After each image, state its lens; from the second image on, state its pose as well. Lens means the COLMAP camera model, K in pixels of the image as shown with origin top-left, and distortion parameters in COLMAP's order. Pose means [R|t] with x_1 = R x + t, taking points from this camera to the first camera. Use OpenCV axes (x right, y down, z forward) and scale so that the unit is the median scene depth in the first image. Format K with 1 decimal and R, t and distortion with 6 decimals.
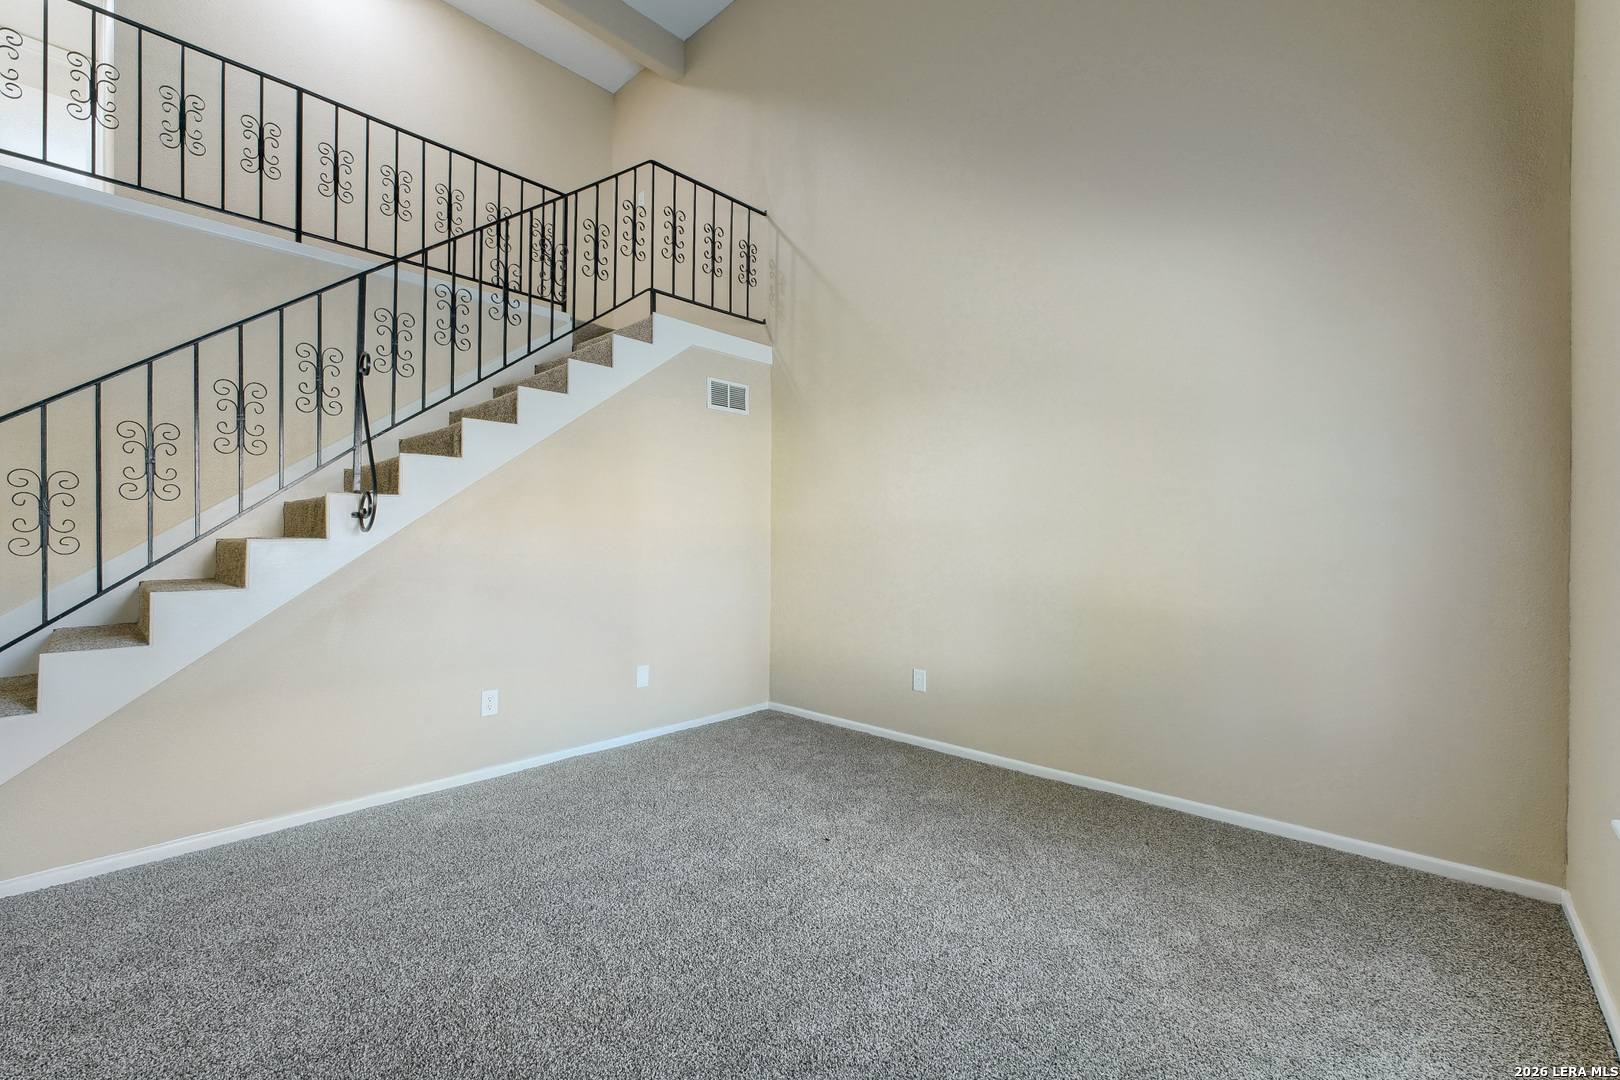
lens RADIAL K [[687.9, 0, 812.5], [0, 687.9, 541.5], [0, 0, 1]] dist [0.000596, 0.000329]
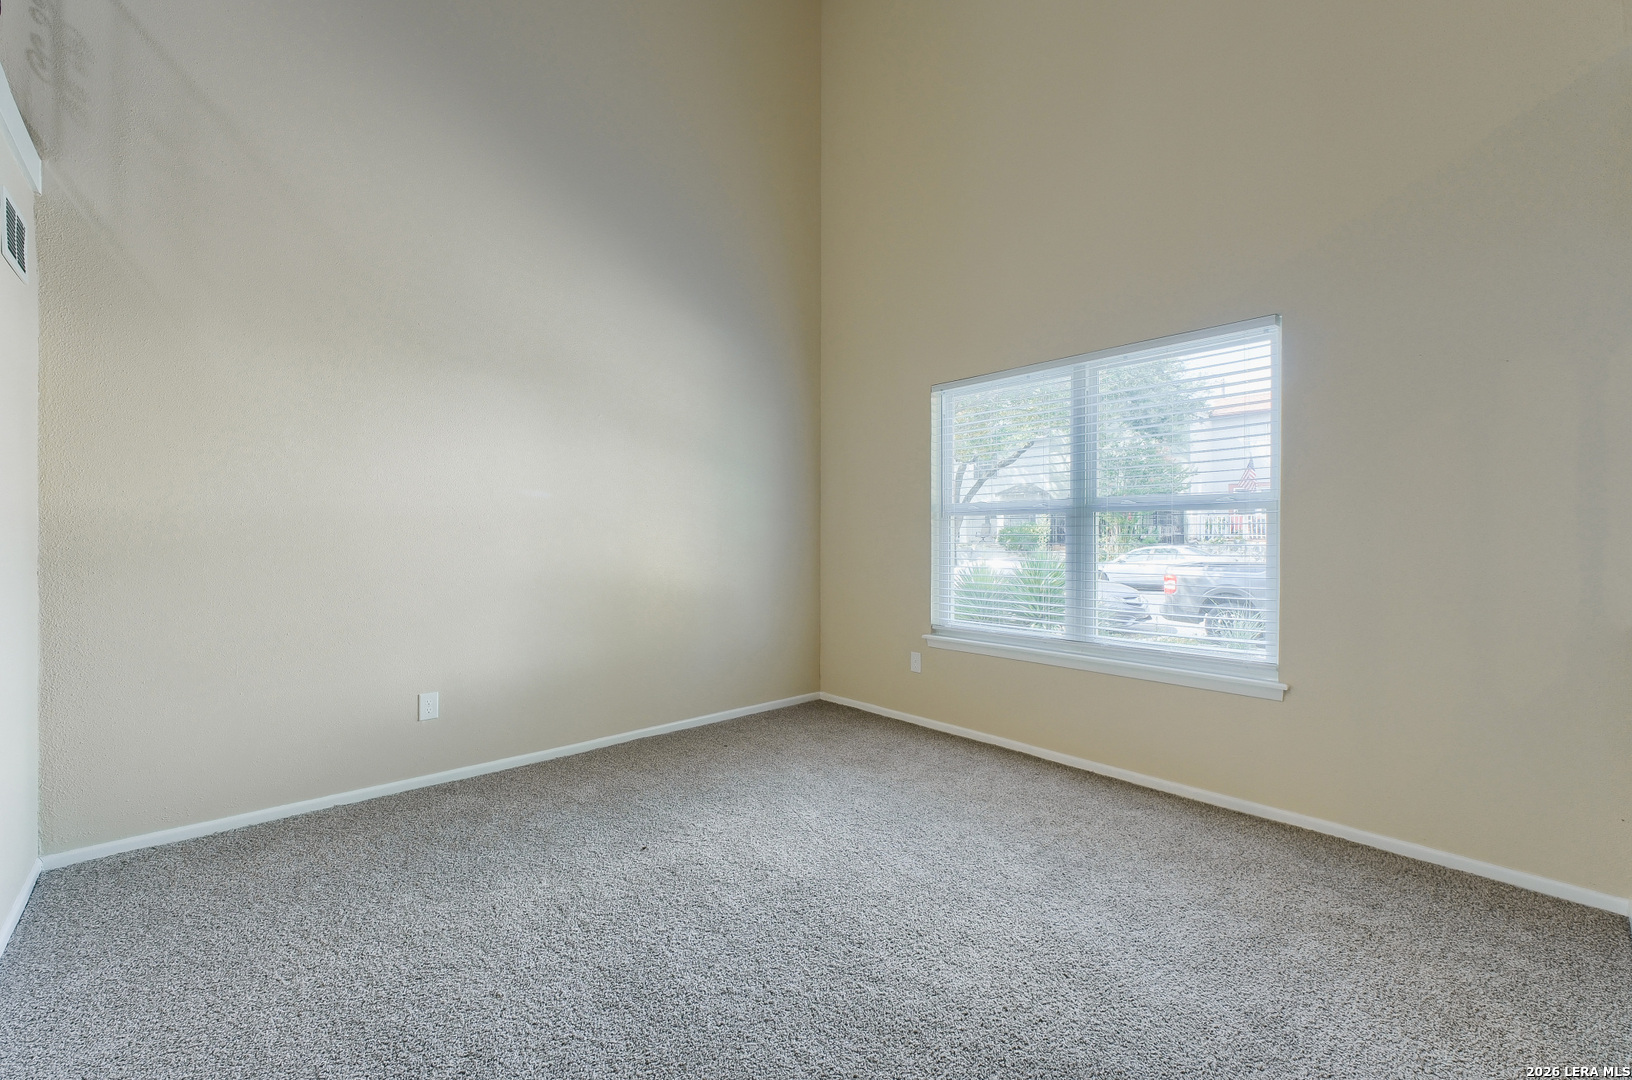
lens RADIAL K [[693.0, 0, 811.0], [0, 693.0, 534.4], [0, 0, 1]] dist [0.000596, 0.000329]
pose [[0.111589, -0.017451, 0.993601, -0.618178], [0.008548, 0.999826, 0.016600, -0.011455], [-0.993718, 0.006641, 0.111719, 0.460295]]
